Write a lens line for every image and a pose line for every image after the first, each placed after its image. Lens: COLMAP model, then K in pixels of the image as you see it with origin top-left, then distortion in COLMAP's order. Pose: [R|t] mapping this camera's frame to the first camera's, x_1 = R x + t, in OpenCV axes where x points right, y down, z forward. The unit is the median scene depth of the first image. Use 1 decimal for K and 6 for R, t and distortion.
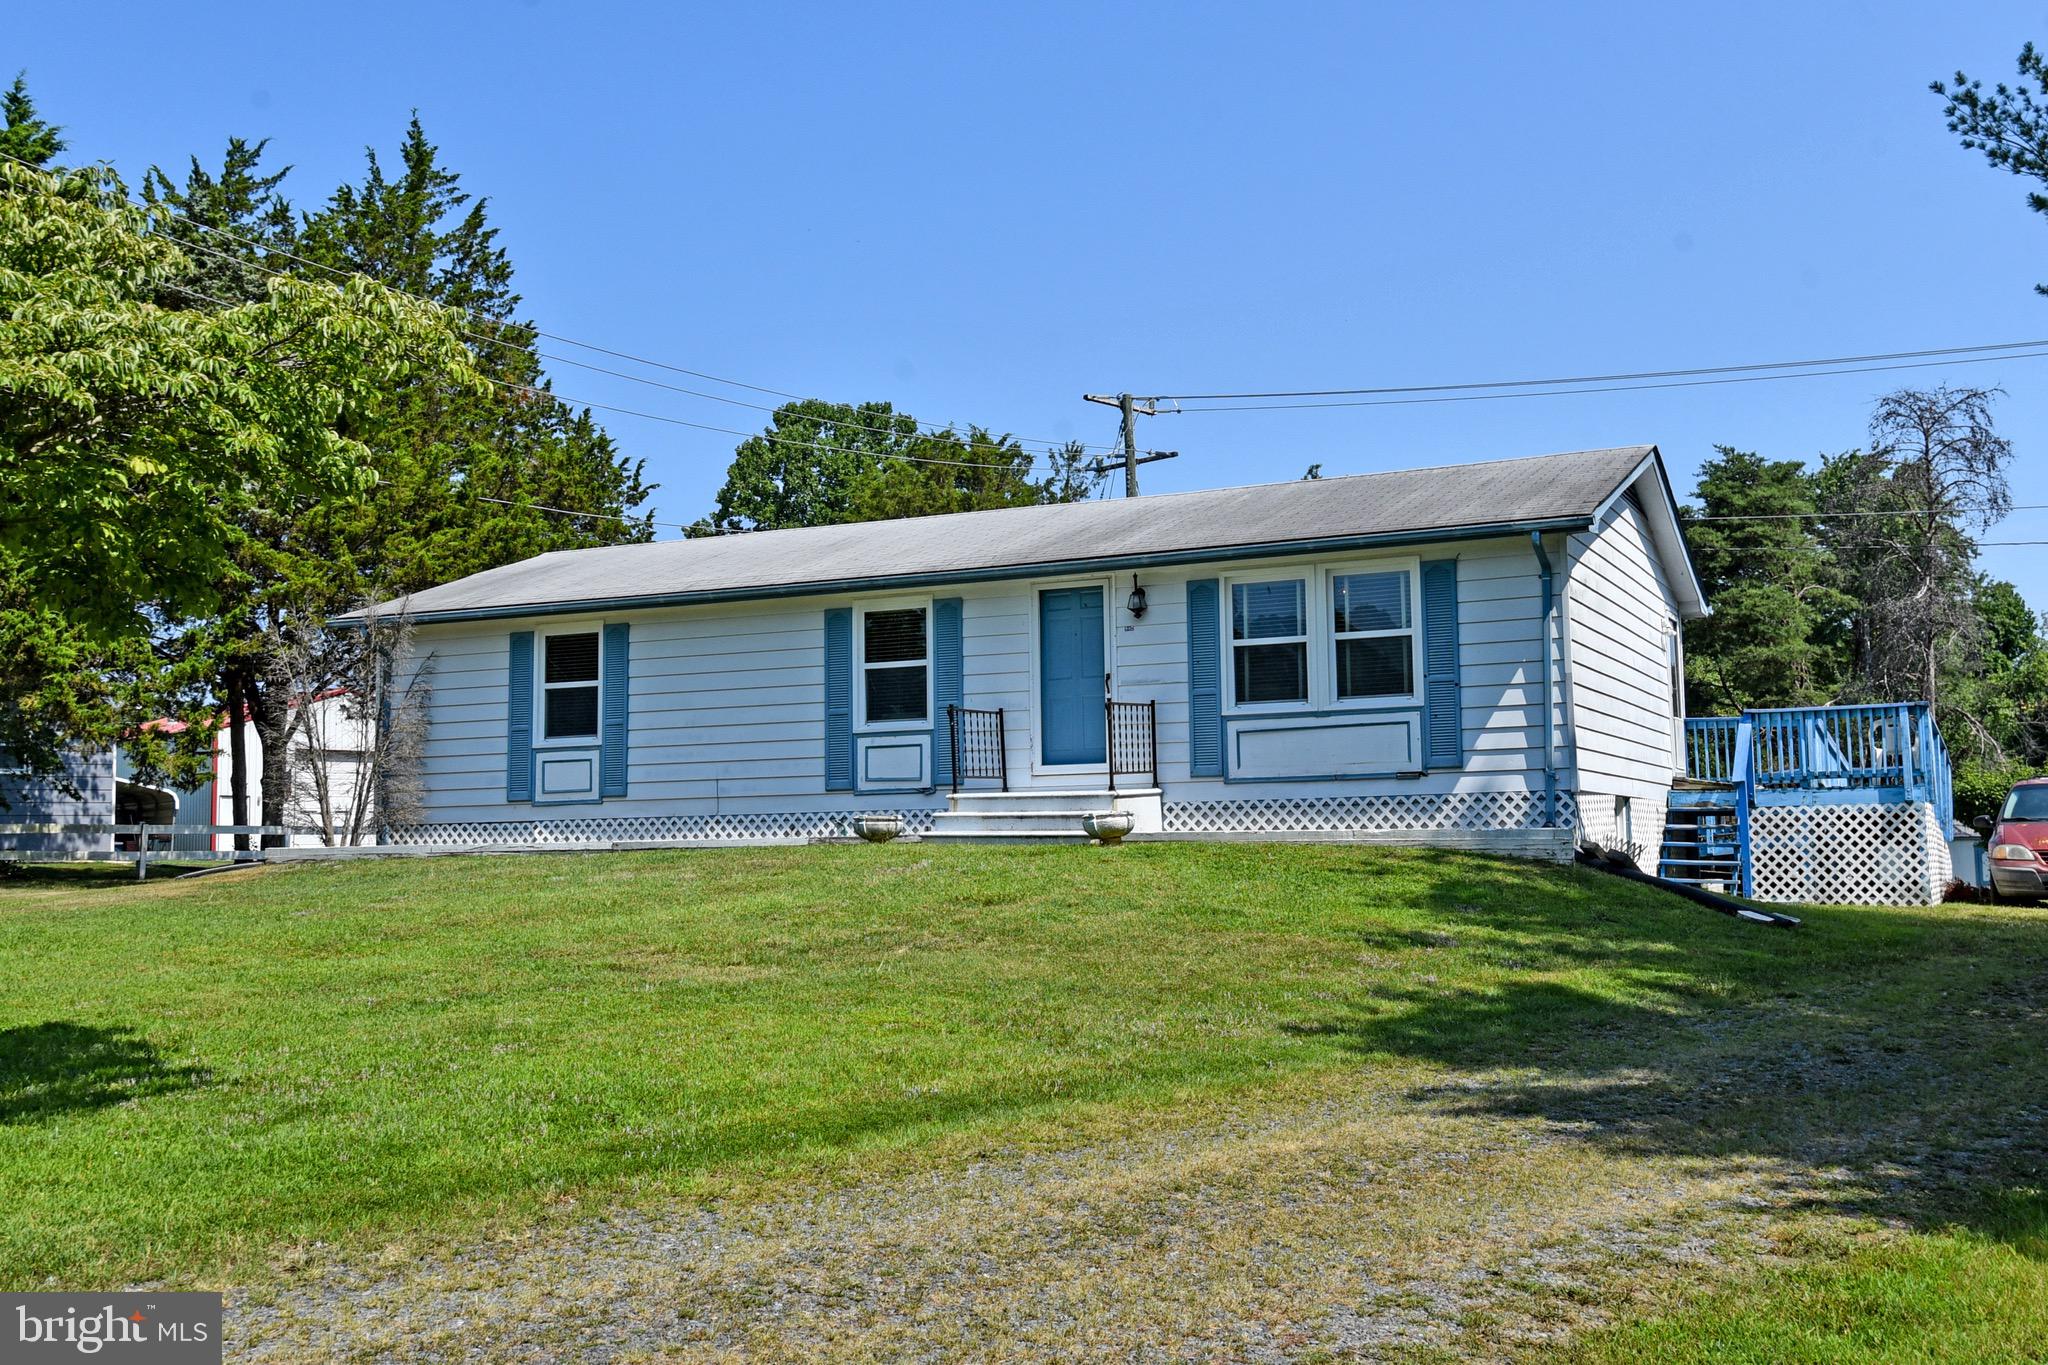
lens RADIAL K [[2139.4, 0, 1023.4], [0, 2139.4, 696.4], [0, 0, 1]] dist [0.013825, 0.000000]
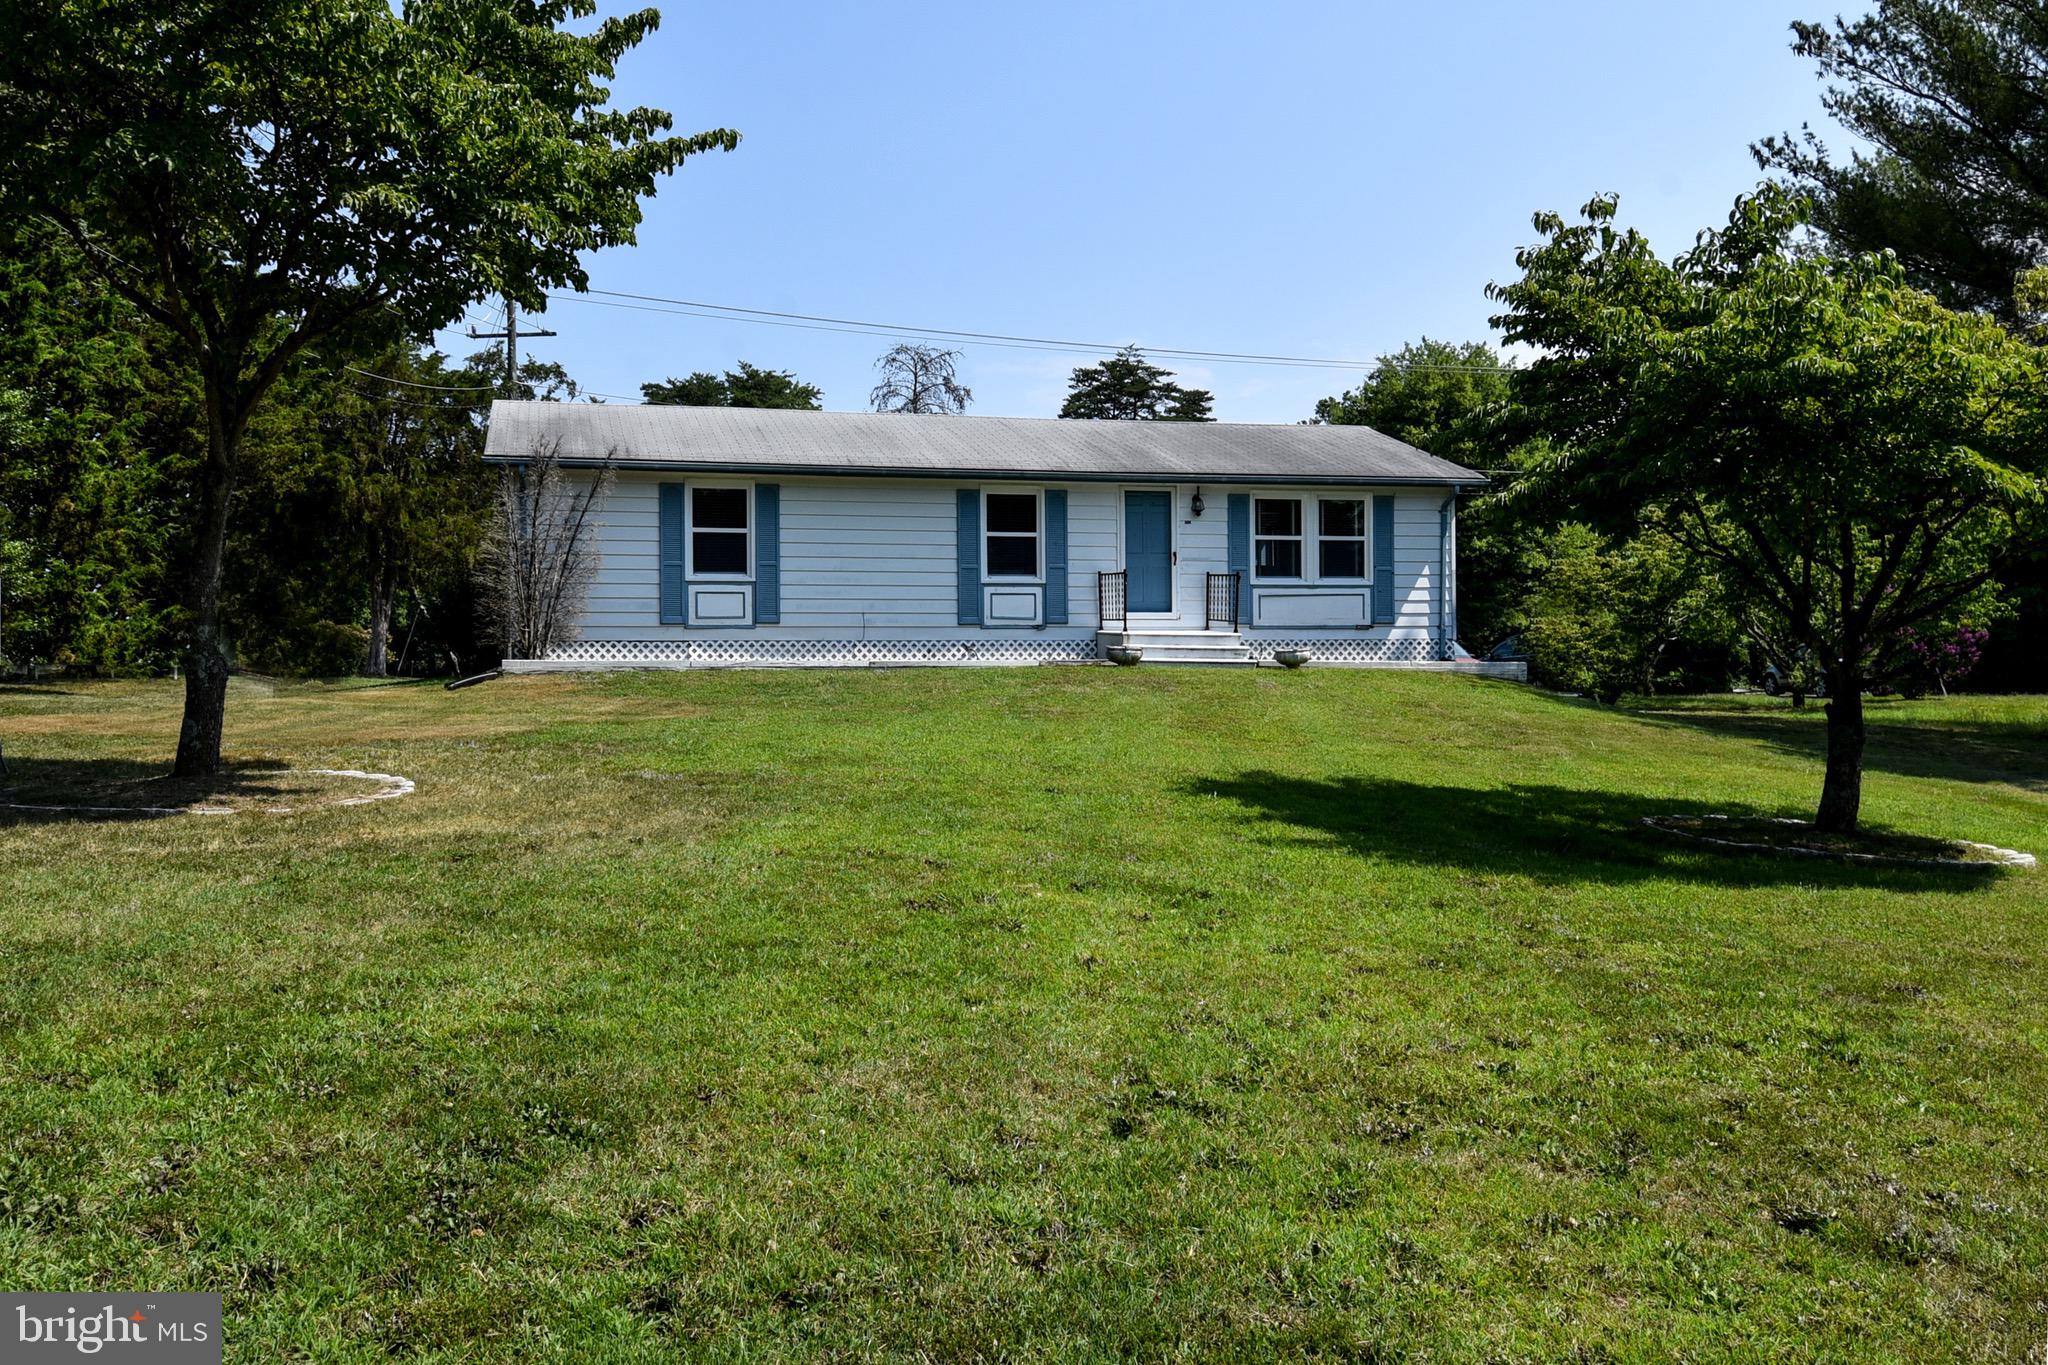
lens RADIAL K [[1379.0, 0, 1029.8], [0, 1379.0, 682.4], [0, 0, 1]] dist [0.007237, 0.000172]
pose [[0.805338, 0.009569, 0.592738, -0.583995], [-0.052421, 0.997102, 0.055127, 0.031048], [-0.590493, -0.075468, 0.803506, 0.278403]]
